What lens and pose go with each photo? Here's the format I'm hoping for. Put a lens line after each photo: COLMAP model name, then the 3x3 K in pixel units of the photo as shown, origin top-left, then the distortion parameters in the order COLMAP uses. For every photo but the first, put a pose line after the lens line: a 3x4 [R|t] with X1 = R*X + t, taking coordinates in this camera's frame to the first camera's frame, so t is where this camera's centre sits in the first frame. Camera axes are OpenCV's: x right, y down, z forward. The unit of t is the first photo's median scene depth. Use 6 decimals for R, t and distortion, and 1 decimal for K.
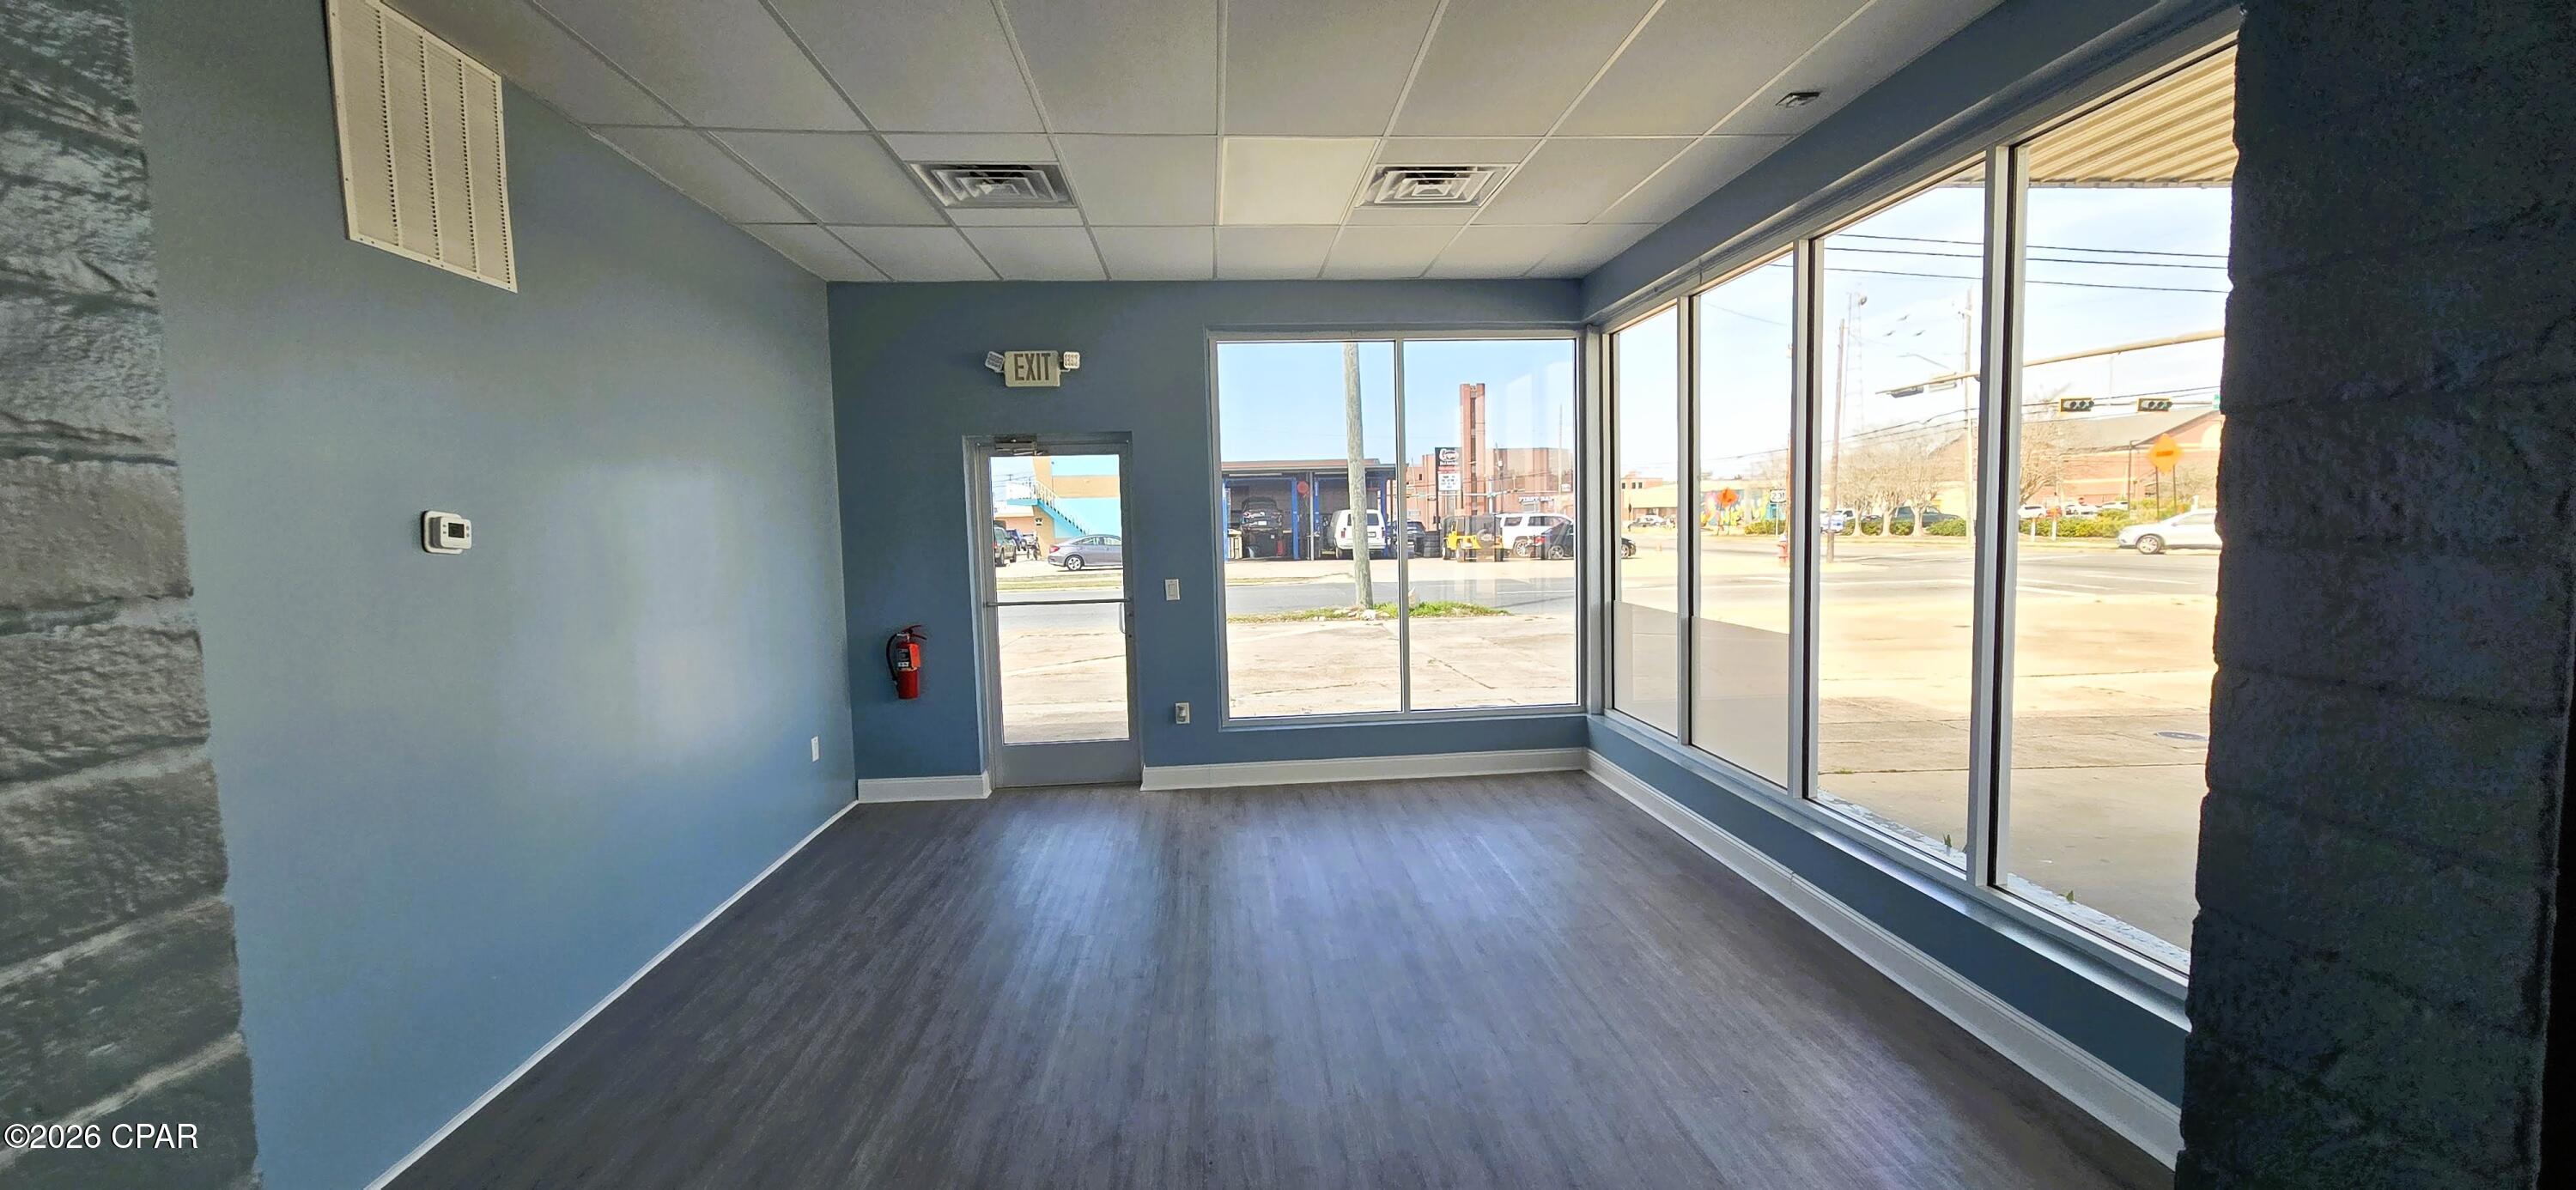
lens RADIAL K [[1054.5, 0, 1300.1], [0, 1054.5, 608.8], [0, 0, 1]] dist [-0.001249, -0.000784]
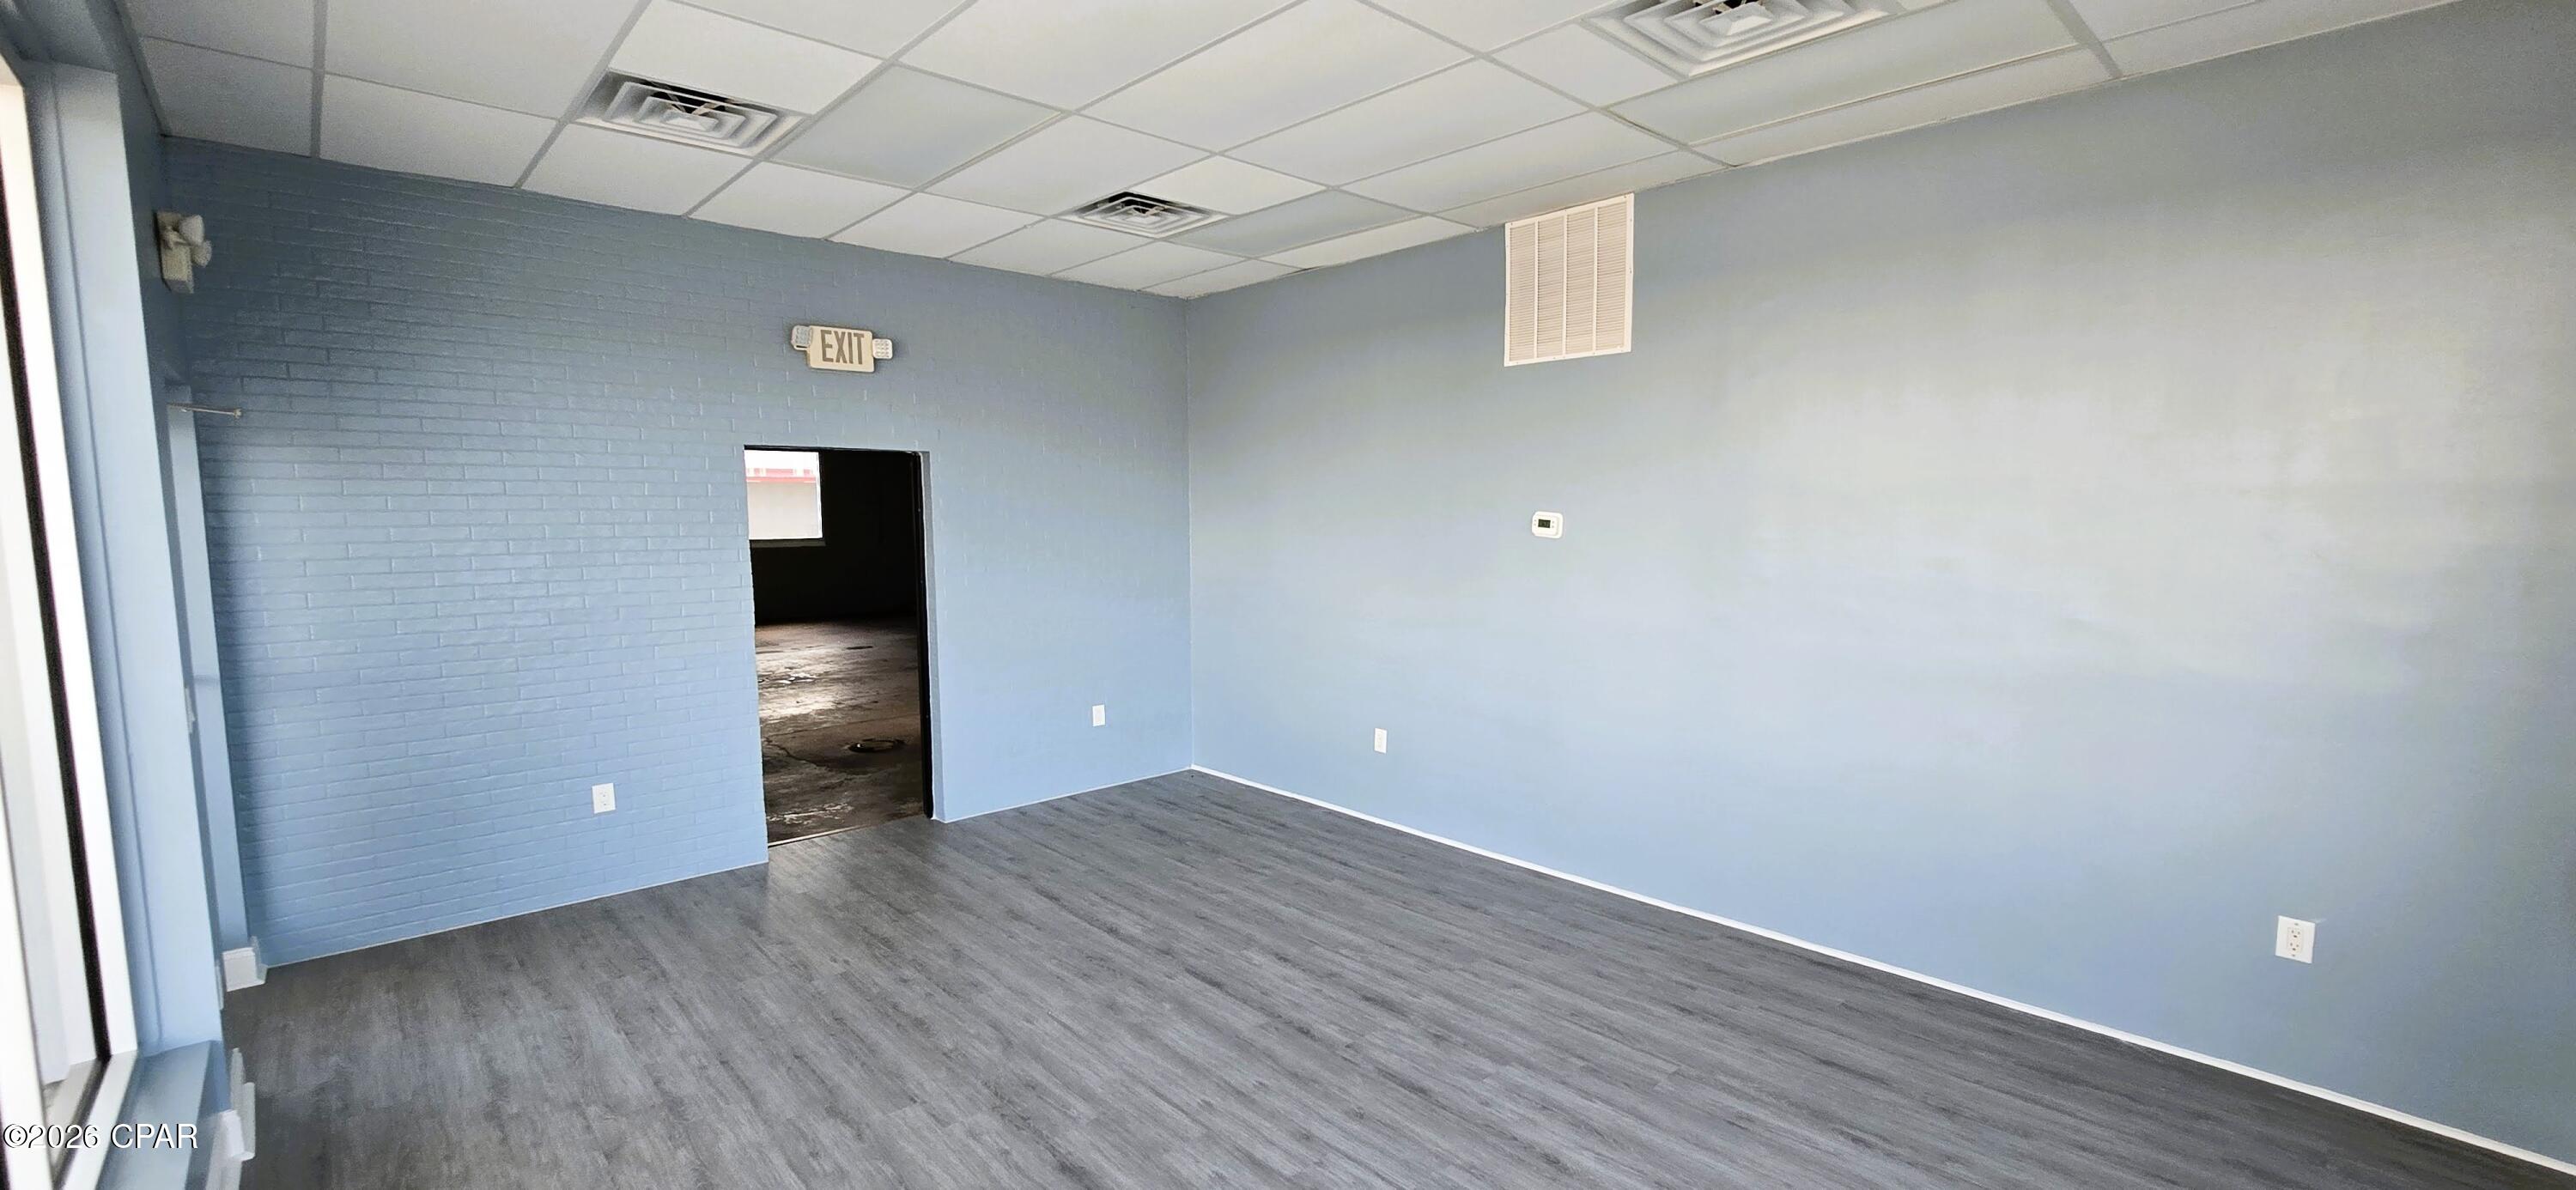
lens RADIAL K [[1054.5, 0, 1300.1], [0, 1054.5, 608.8], [0, 0, 1]] dist [-0.001249, -0.000784]
pose [[-0.781501, 0.089670, -0.617426, 0.247253], [-0.030739, 0.982882, 0.181655, -0.110710], [0.623146, 0.160942, -0.765367, 0.980581]]
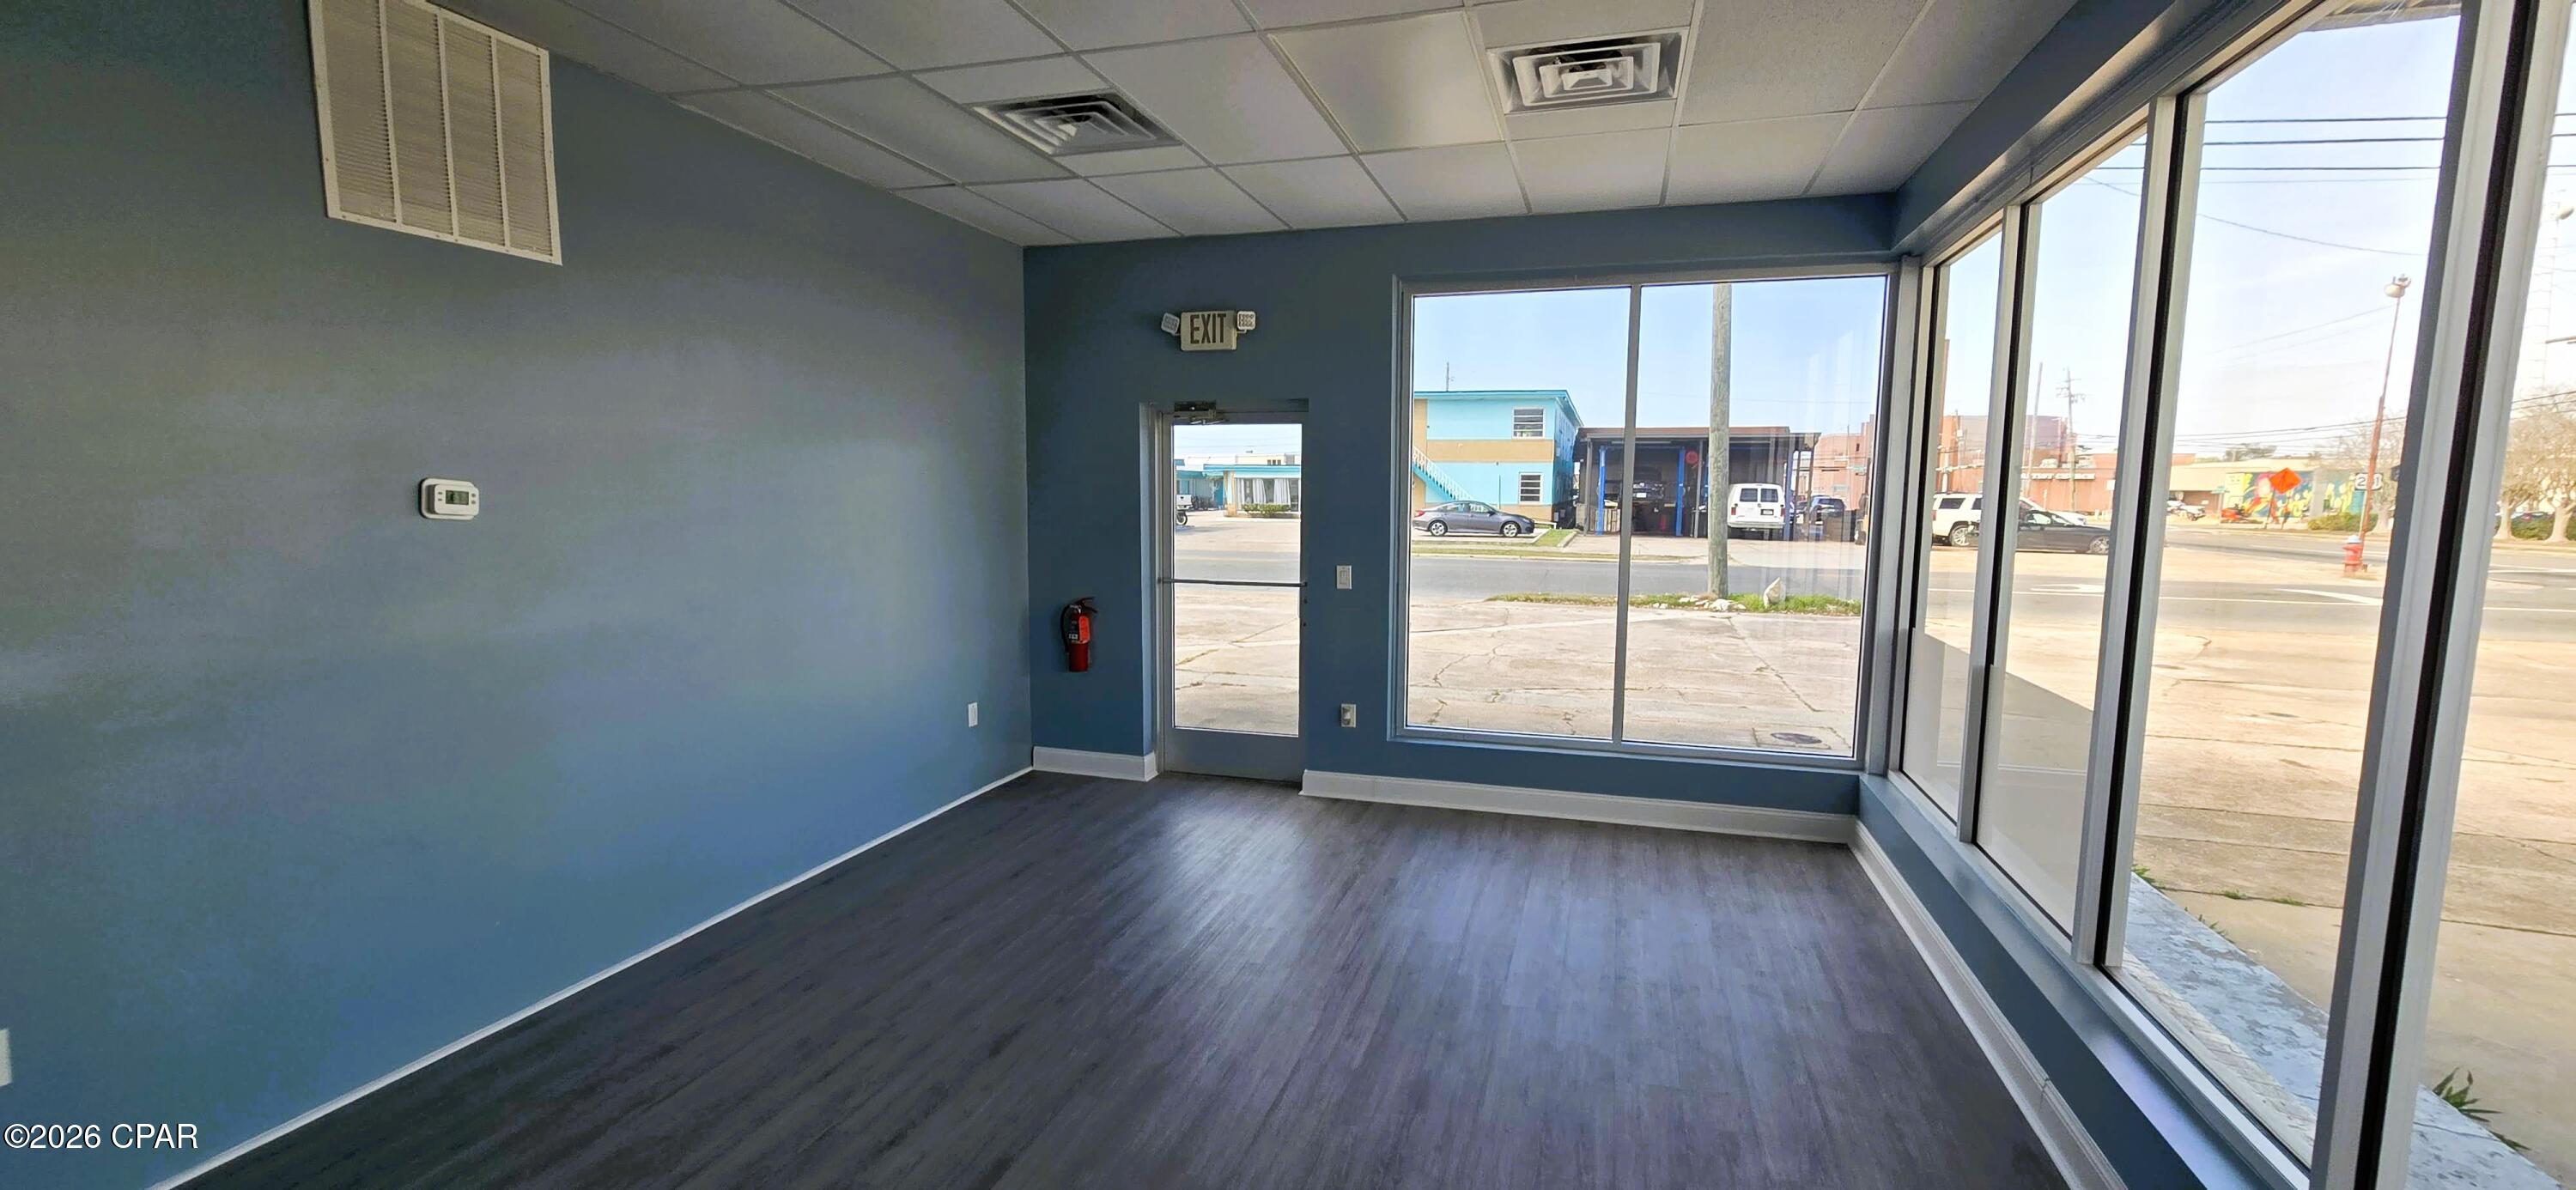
lens RADIAL K [[1054.5, 0, 1300.1], [0, 1054.5, 608.8], [0, 0, 1]] dist [-0.001249, -0.000784]
pose [[0.931186, 0.072672, -0.357228, 0.170080], [-0.060715, 0.997159, 0.044591, -0.029834], [0.359454, -0.019834, 0.932952, 0.157921]]
